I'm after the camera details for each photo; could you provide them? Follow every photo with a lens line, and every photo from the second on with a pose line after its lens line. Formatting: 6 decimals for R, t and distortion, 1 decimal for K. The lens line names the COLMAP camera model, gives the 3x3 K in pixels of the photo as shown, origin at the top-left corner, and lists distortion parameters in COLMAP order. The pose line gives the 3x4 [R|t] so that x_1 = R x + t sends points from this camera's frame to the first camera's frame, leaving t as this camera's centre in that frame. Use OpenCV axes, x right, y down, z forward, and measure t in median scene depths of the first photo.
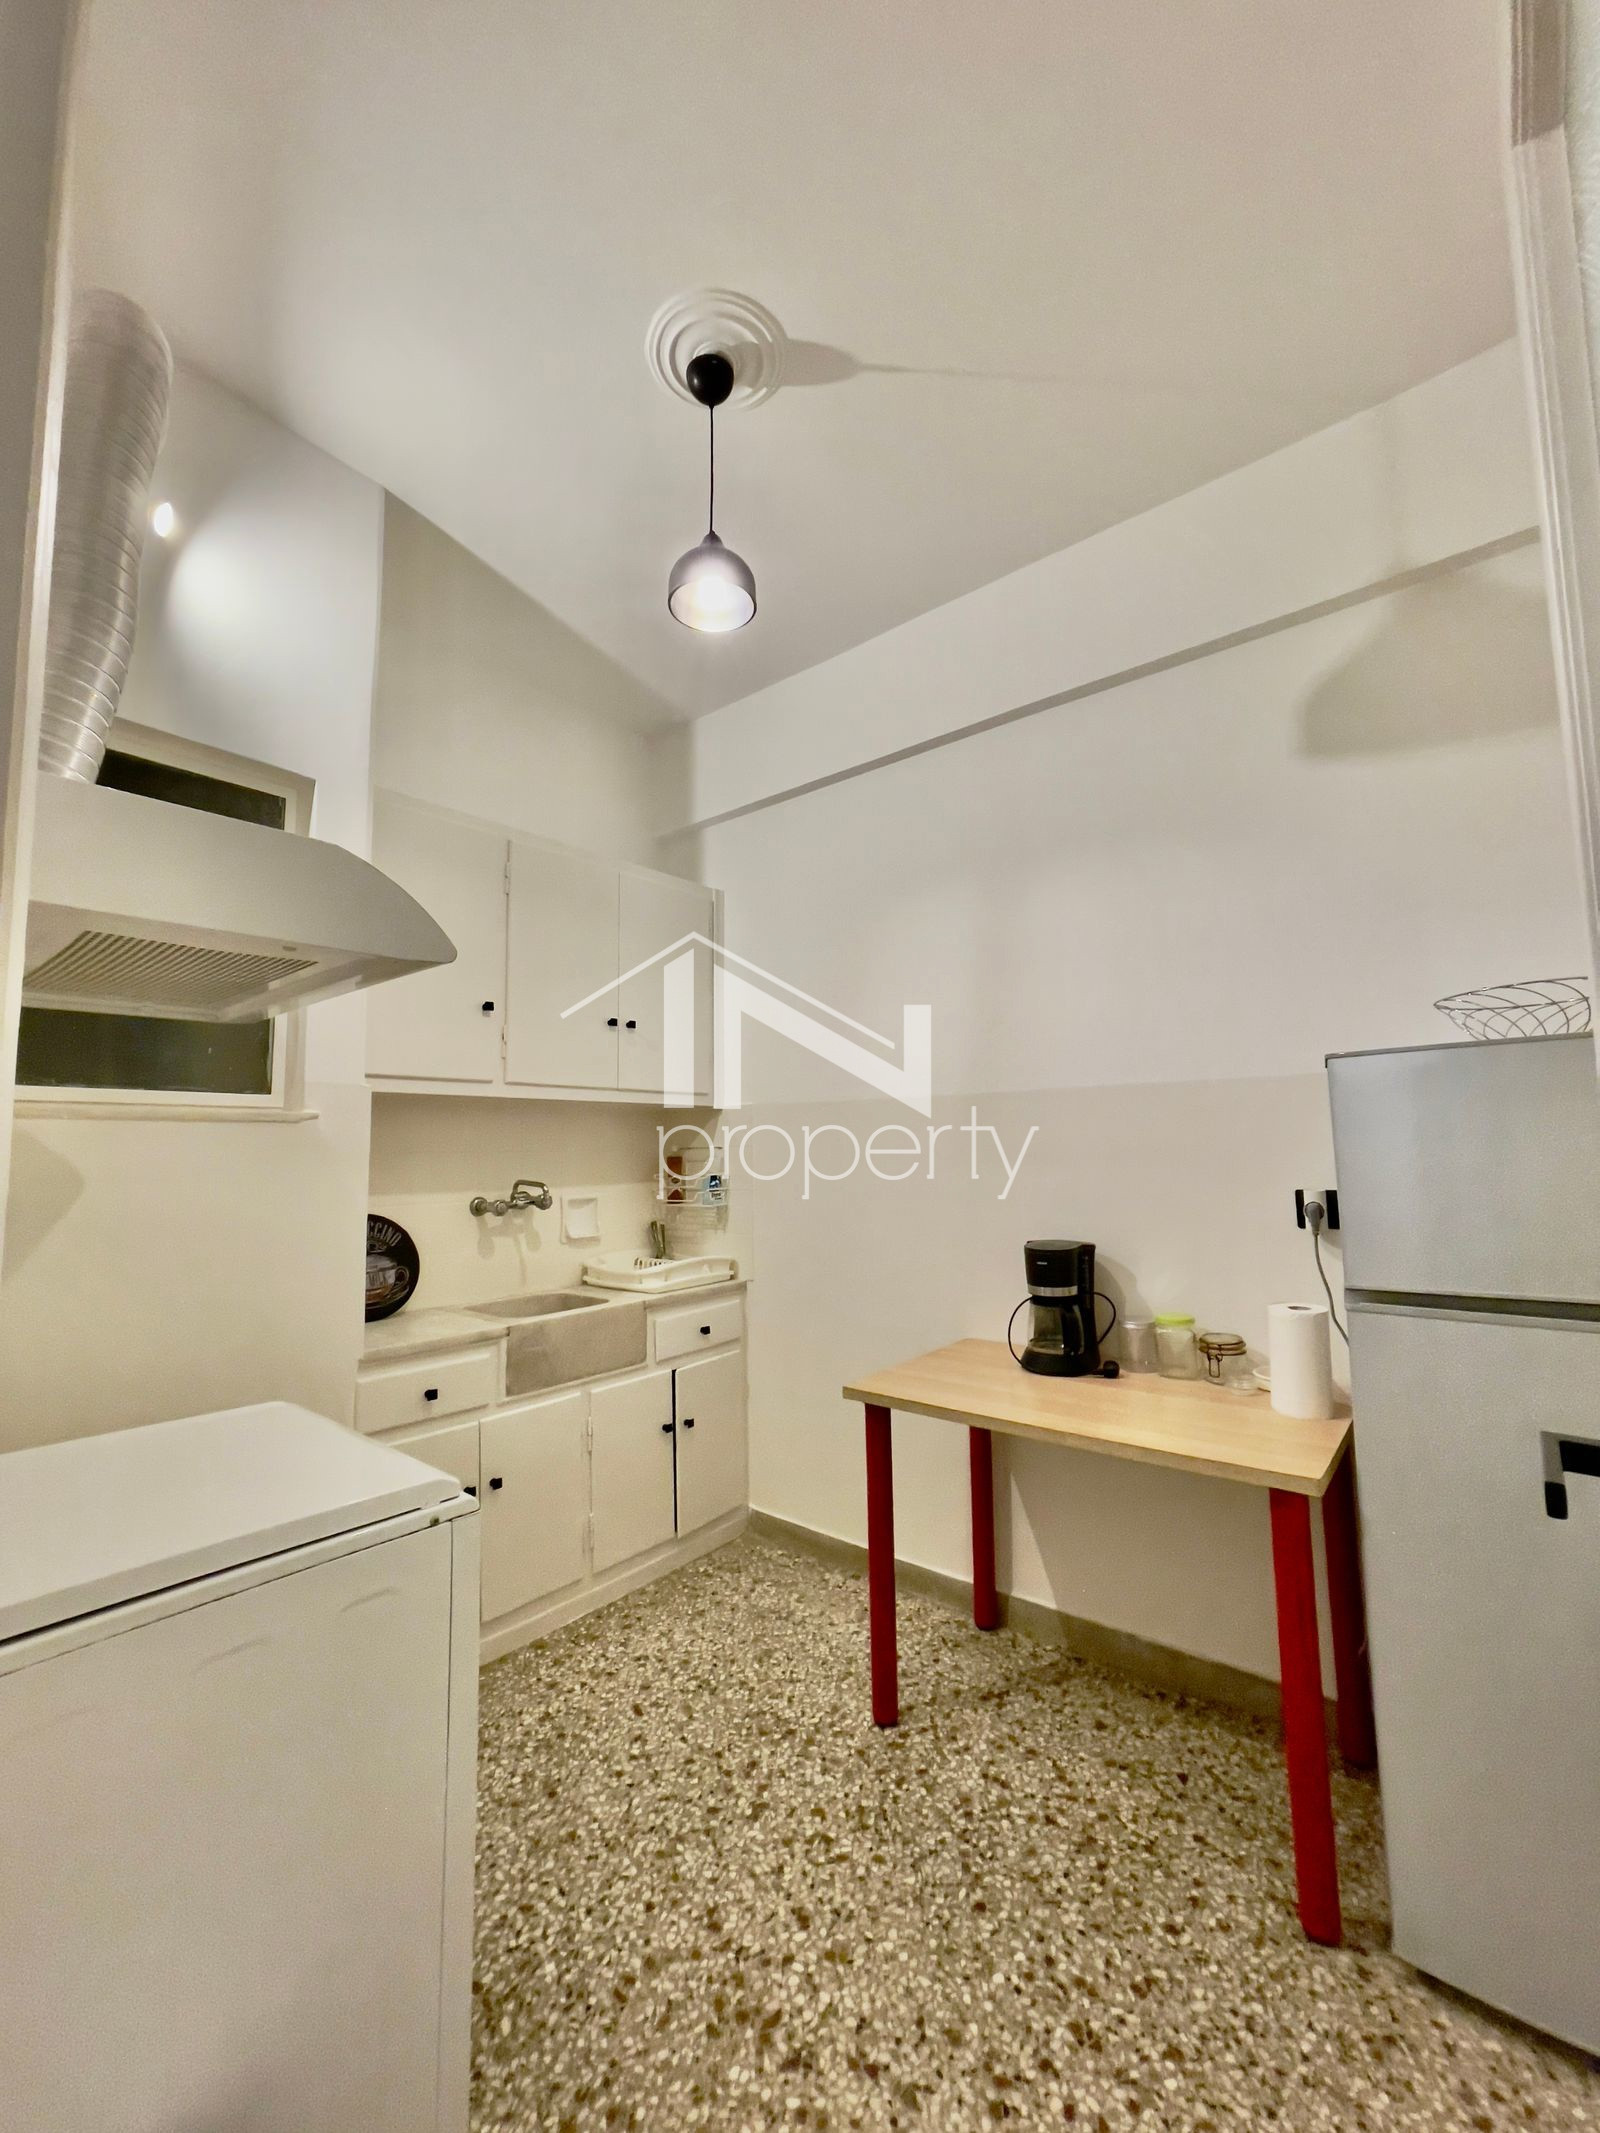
lens RADIAL K [[864.0, 0, 826.9], [0, 864.0, 1067.0], [0, 0, 1]] dist [-0.017806, 0.006417]
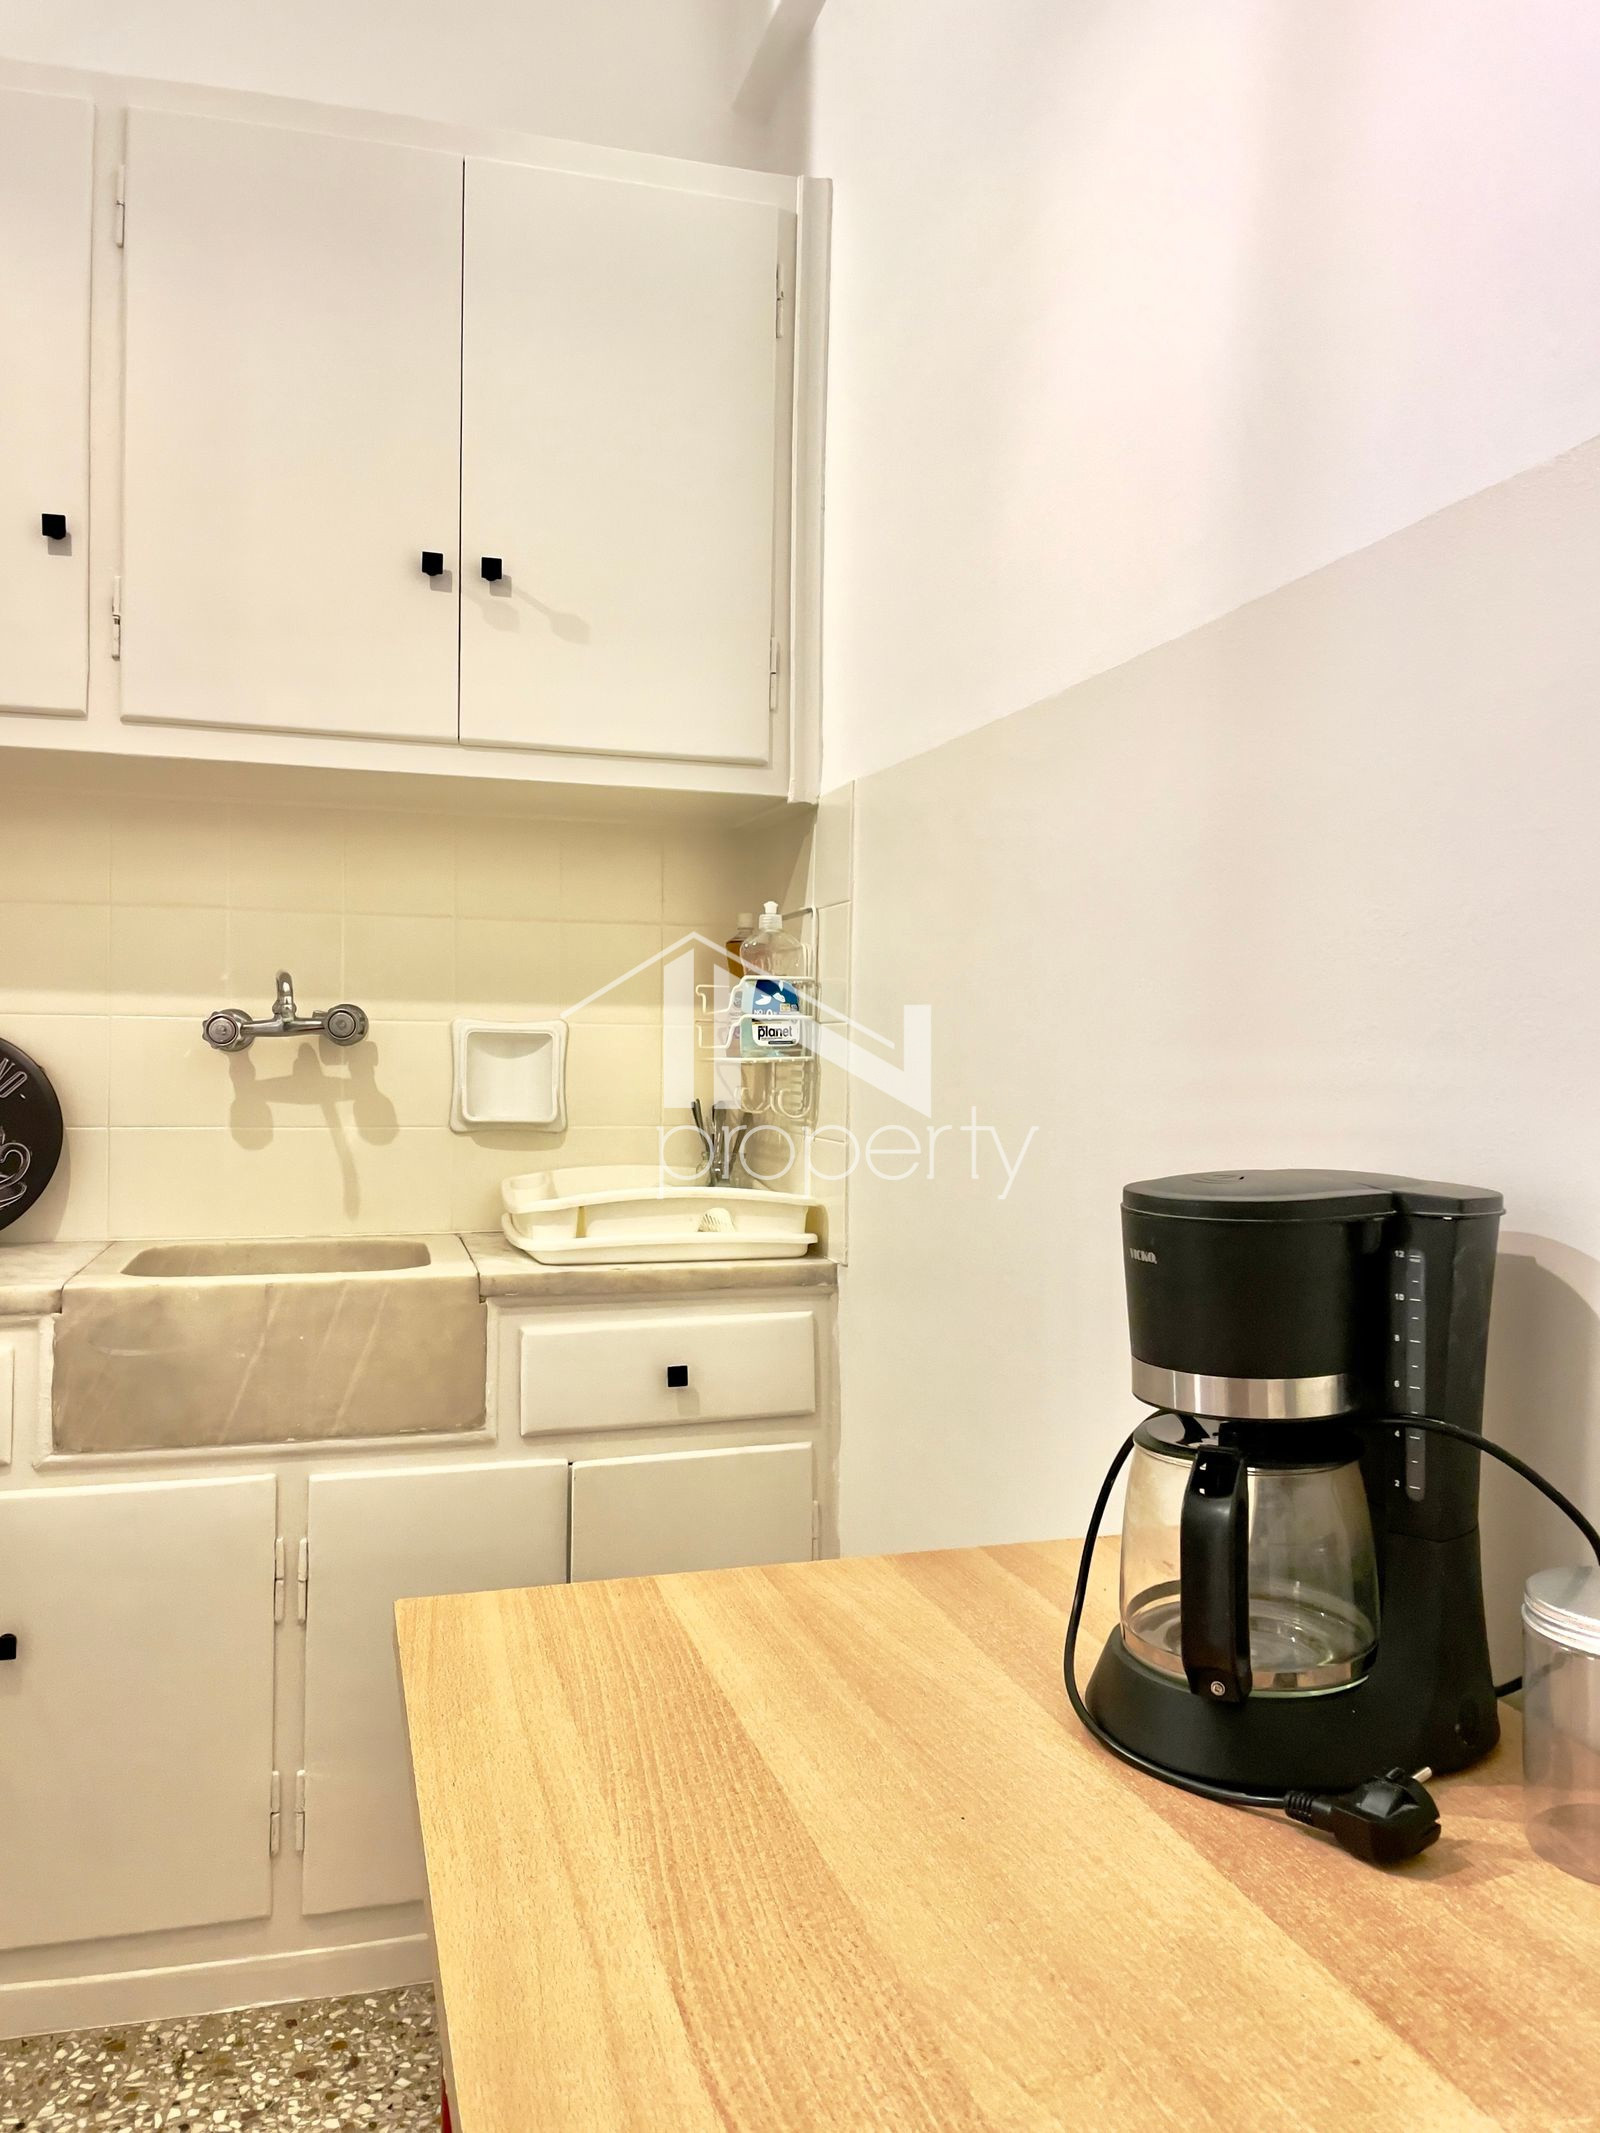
lens RADIAL K [[1606.7, 0, 802.1], [0, 1606.7, 1067.0], [0, 0, 1]] dist [0.079776, -0.098929]
pose [[0.811958, 0.033665, -0.582745, 0.348754], [0.028430, 0.994870, 0.097086, 0.116496], [0.583023, -0.095397, 0.806835, 0.534124]]
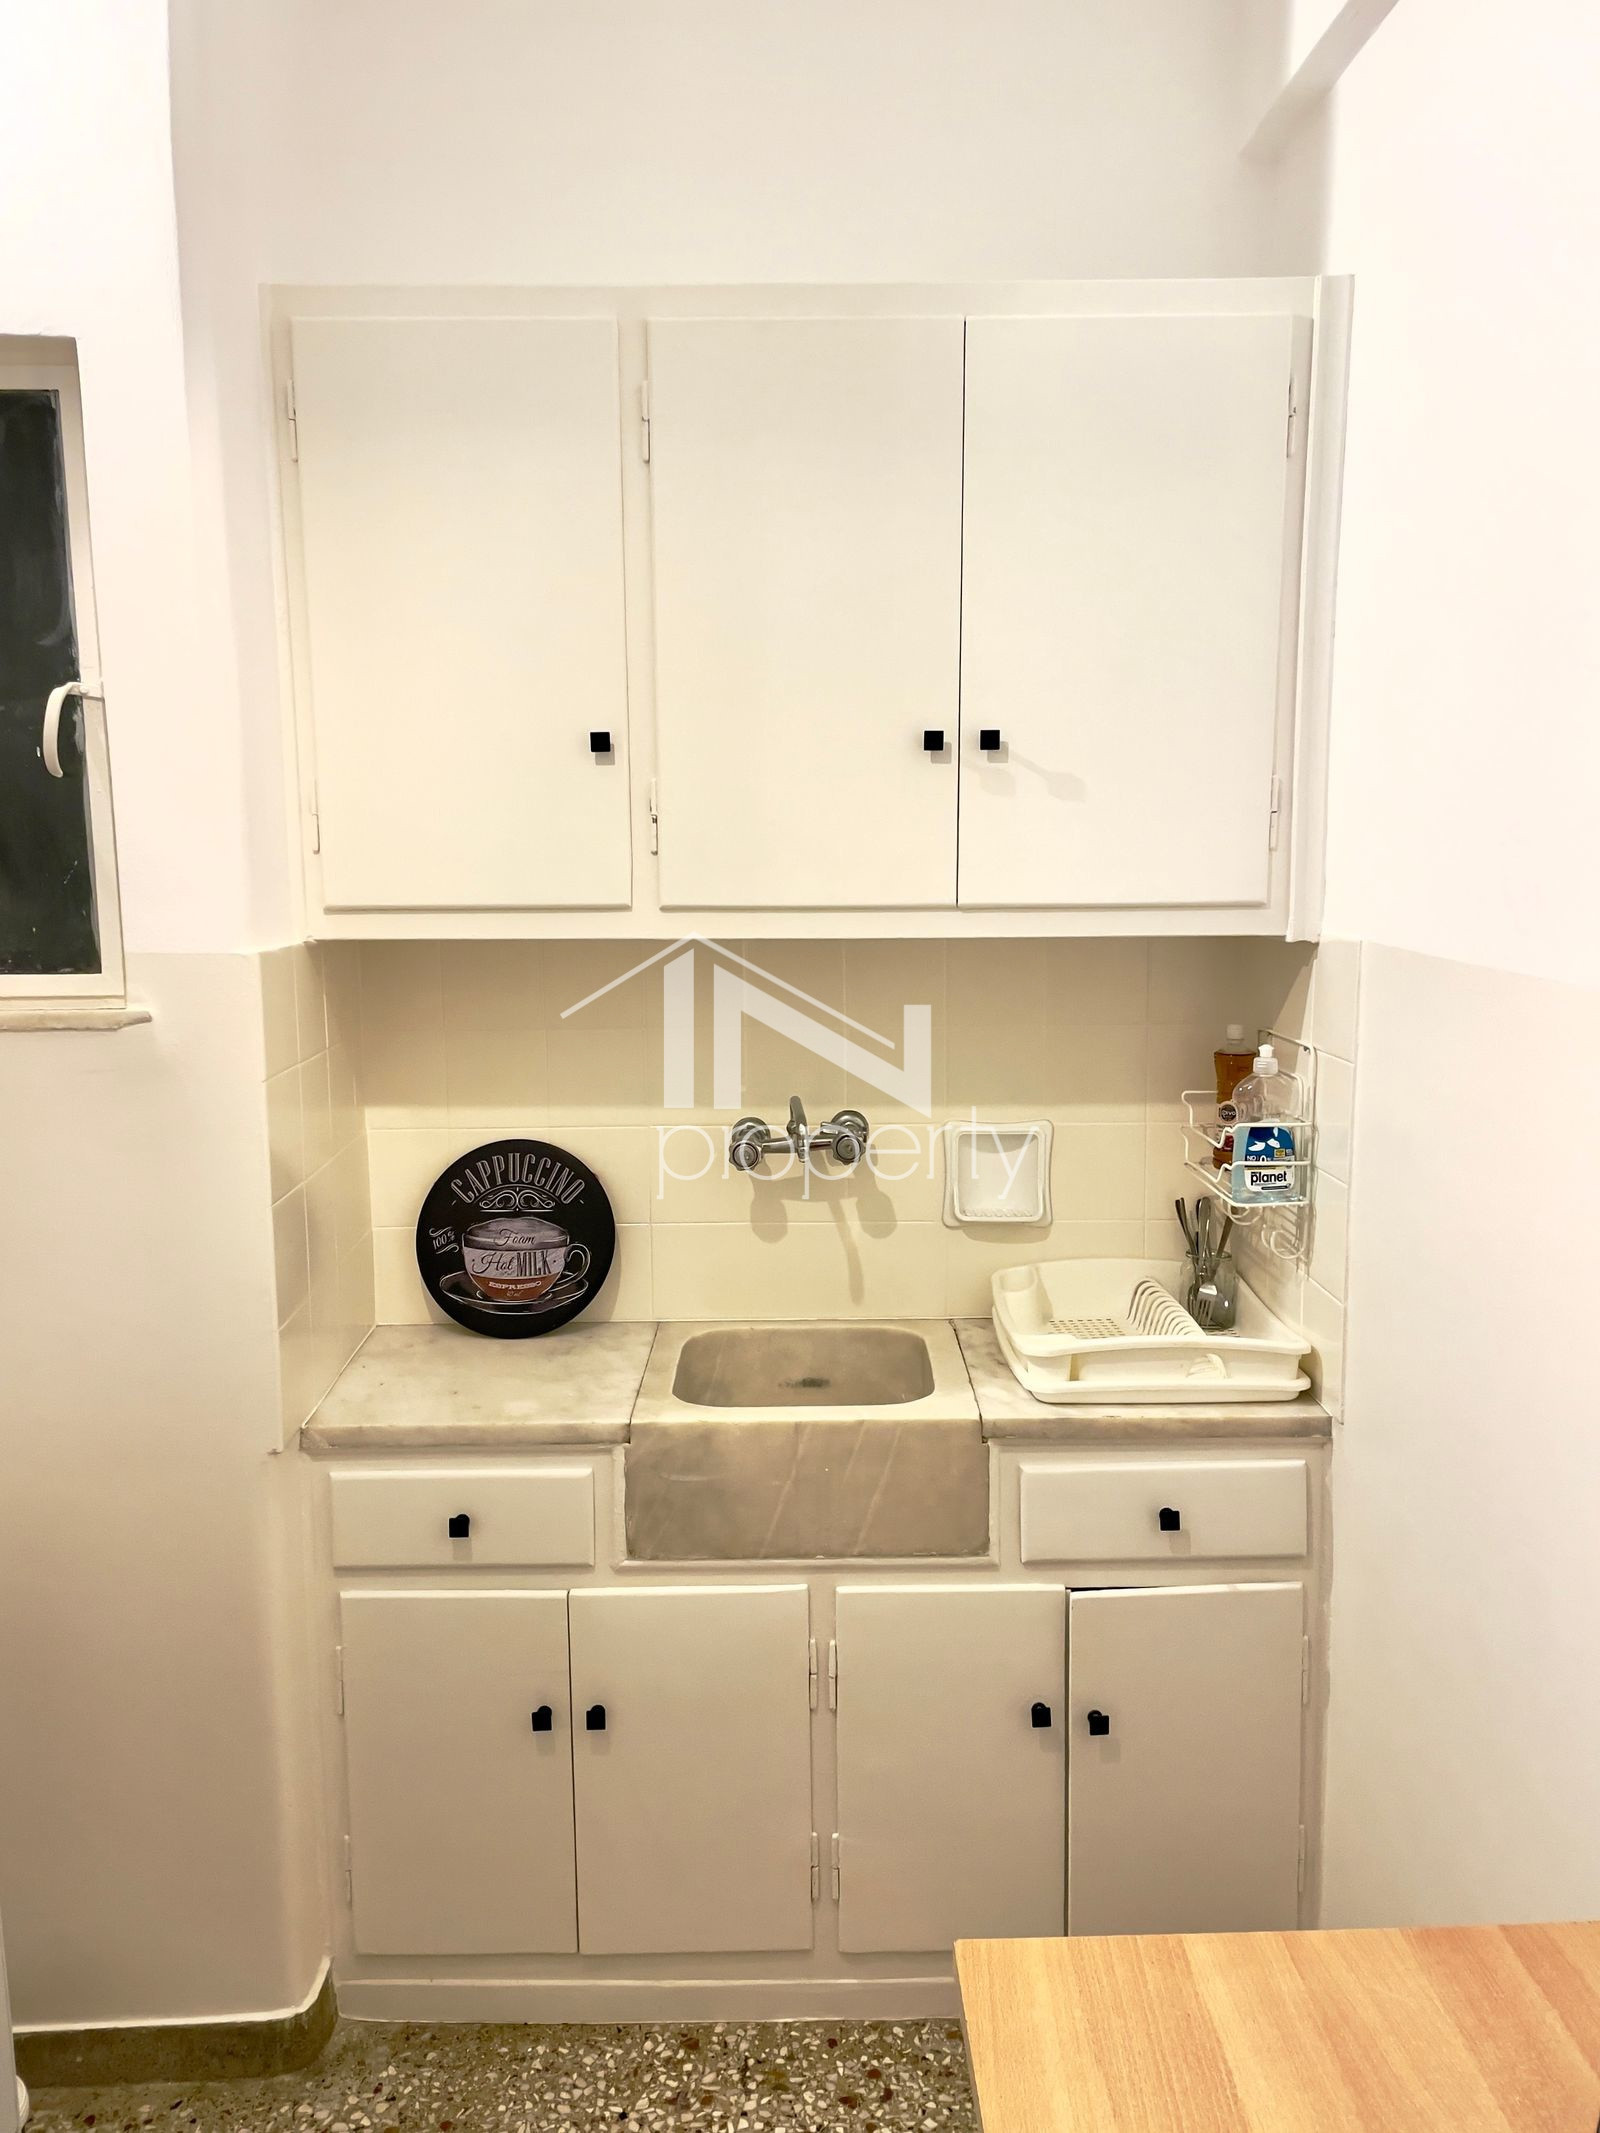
lens RADIAL K [[1606.7, 0, 810.3], [0, 1606.7, 1062.9], [0, 0, 1]] dist [0.079776, -0.098929]
pose [[0.630530, 0.120520, -0.766751, 0.336357], [0.070685, 0.974850, 0.211357, -0.074930], [0.772940, -0.187465, 0.606153, 0.519533]]
